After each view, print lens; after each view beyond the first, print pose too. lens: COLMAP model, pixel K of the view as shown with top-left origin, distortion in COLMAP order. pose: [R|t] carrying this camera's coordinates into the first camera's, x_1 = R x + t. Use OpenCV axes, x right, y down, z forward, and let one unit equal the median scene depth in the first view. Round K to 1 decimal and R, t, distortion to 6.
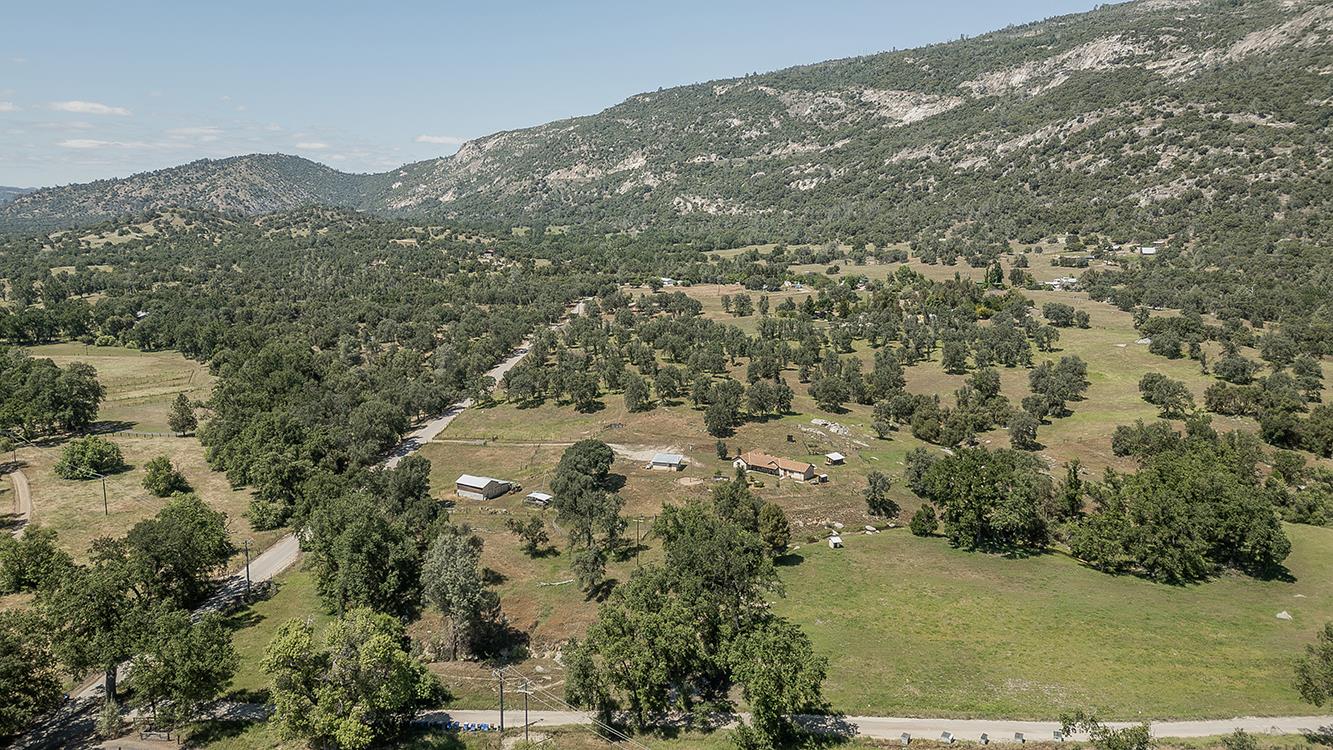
lens RADIAL K [[926.6, 0, 663.7], [0, 926.6, 373.8], [0, 0, 1]] dist [0.080911, -0.049363]
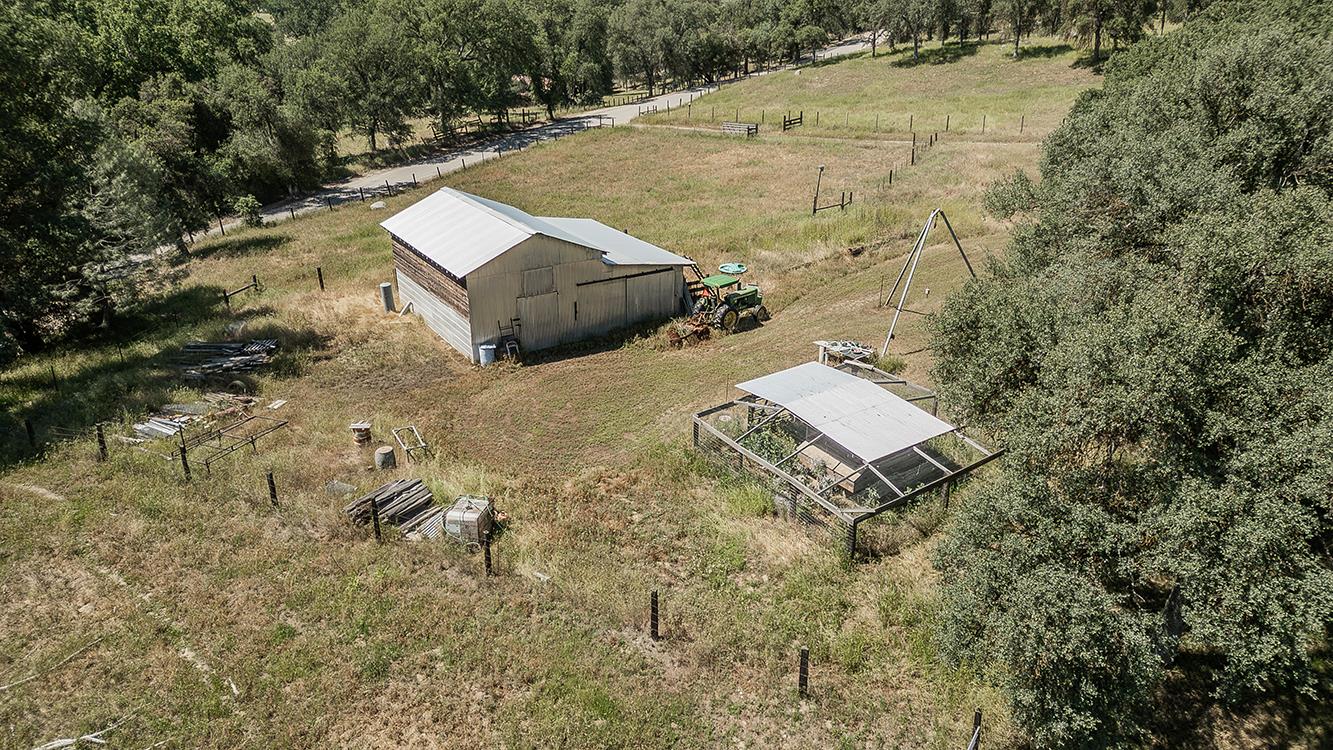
lens RADIAL K [[926.6, 0, 663.7], [0, 926.6, 373.8], [0, 0, 1]] dist [0.080911, -0.049363]
pose [[0.903677, 0.155482, -0.398990, -0.013421], [-0.060914, 0.968953, 0.239625, 0.012605], [0.423860, -0.192239, 0.885091, 0.111172]]
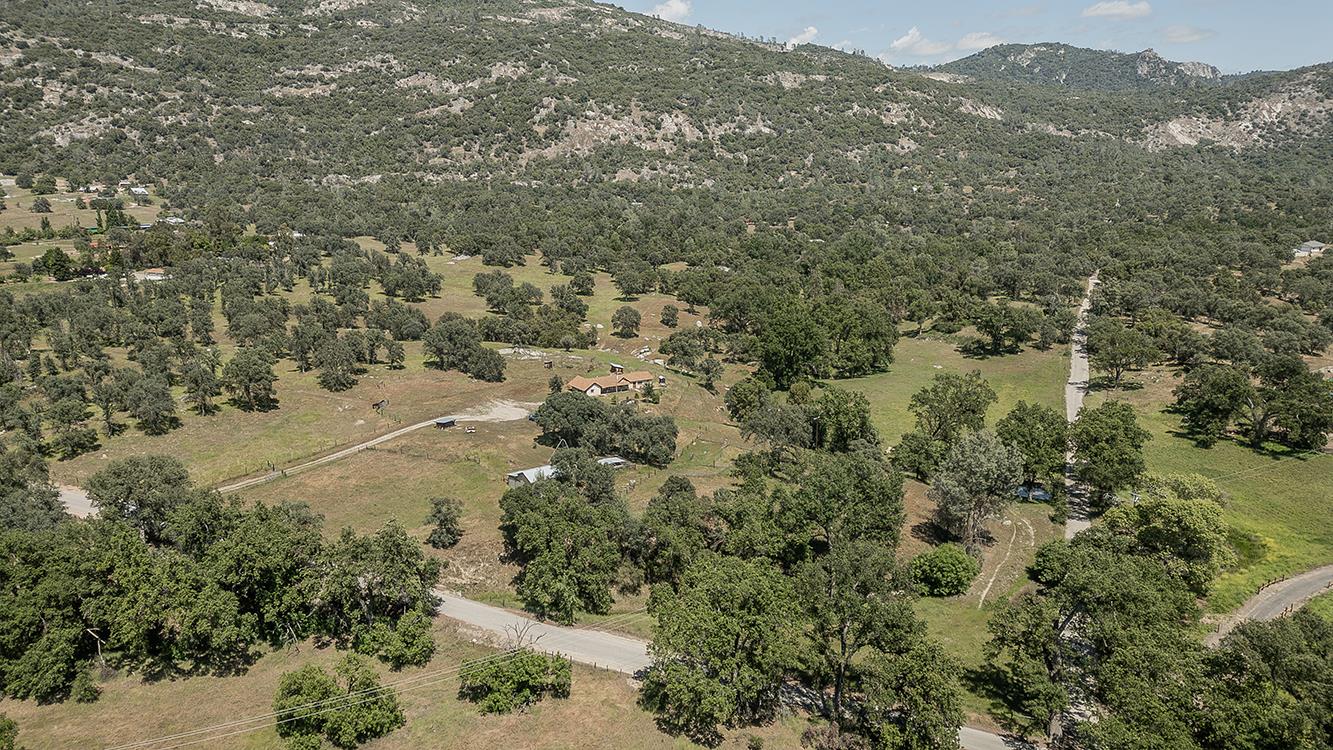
lens RADIAL K [[929.1, 0, 663.9], [0, 929.1, 375.7], [0, 0, 1]] dist [0.075780, -0.045300]
pose [[0.354570, -0.207367, 0.911745, -0.108142], [0.158905, 0.974277, 0.159792, -0.008557], [-0.921428, 0.088224, 0.378401, 0.079537]]
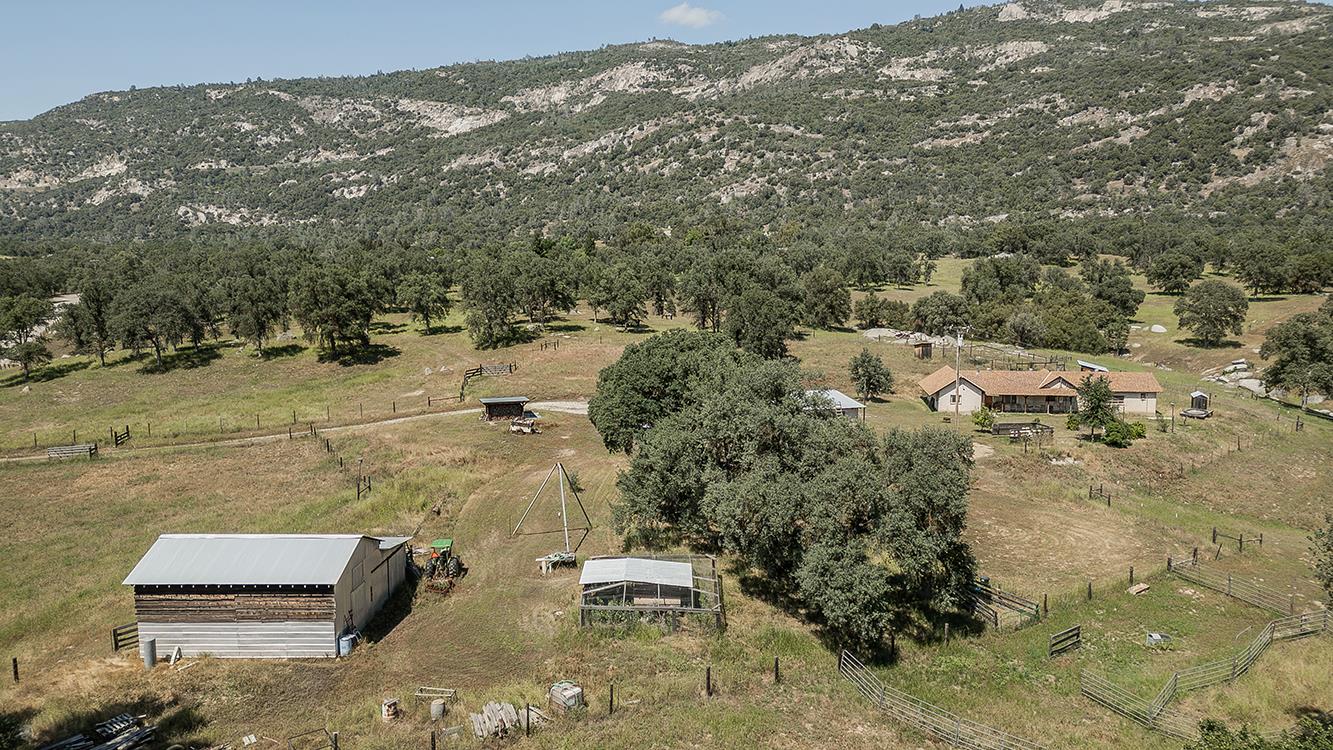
lens RADIAL K [[926.6, 0, 663.7], [0, 926.6, 373.8], [0, 0, 1]] dist [0.080911, -0.049363]
pose [[0.873213, -0.075761, 0.481413, -0.028068], [0.097413, 0.995041, -0.020101, 0.011656], [-0.477503, 0.064448, 0.876263, 0.102503]]
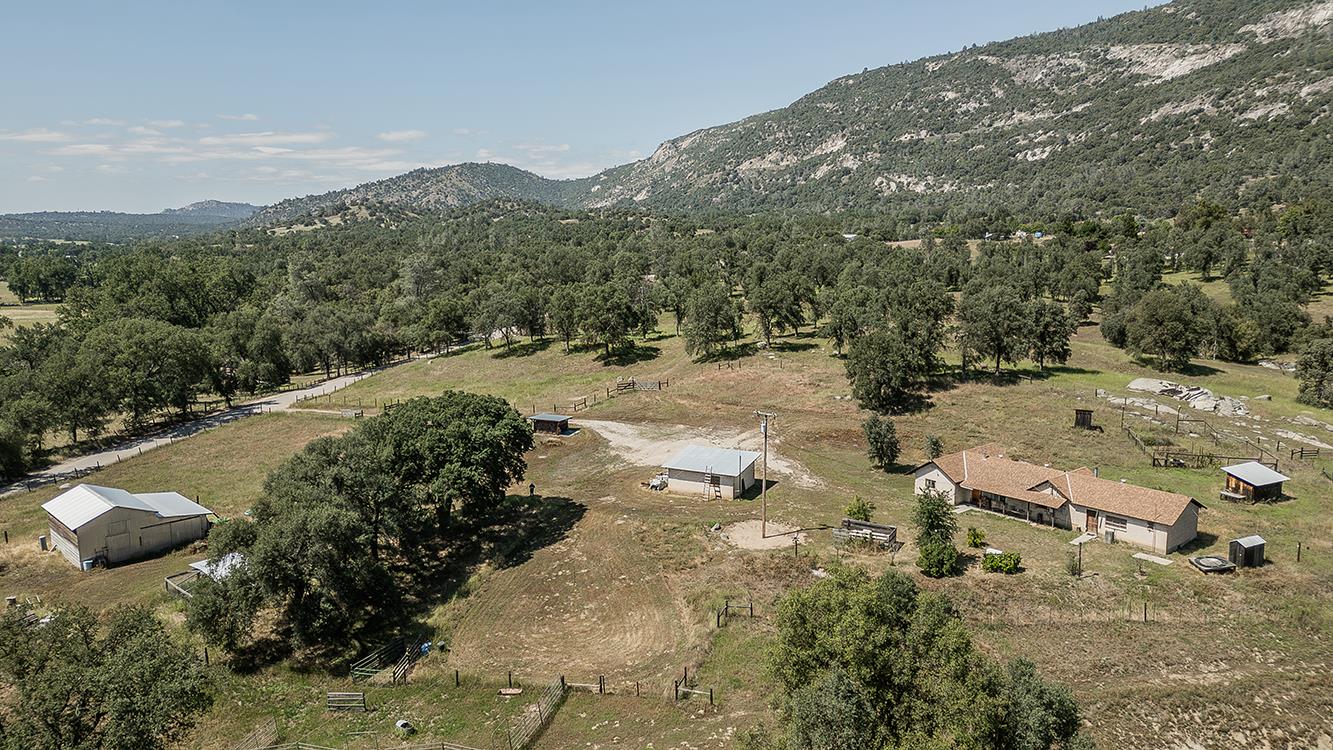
lens RADIAL K [[926.6, 0, 663.7], [0, 926.6, 373.8], [0, 0, 1]] dist [0.080911, -0.049363]
pose [[0.976581, 0.015125, -0.214616, 0.008227], [-0.017106, 0.999826, -0.007376, 0.008664], [0.214467, 0.010875, 0.976671, 0.092042]]
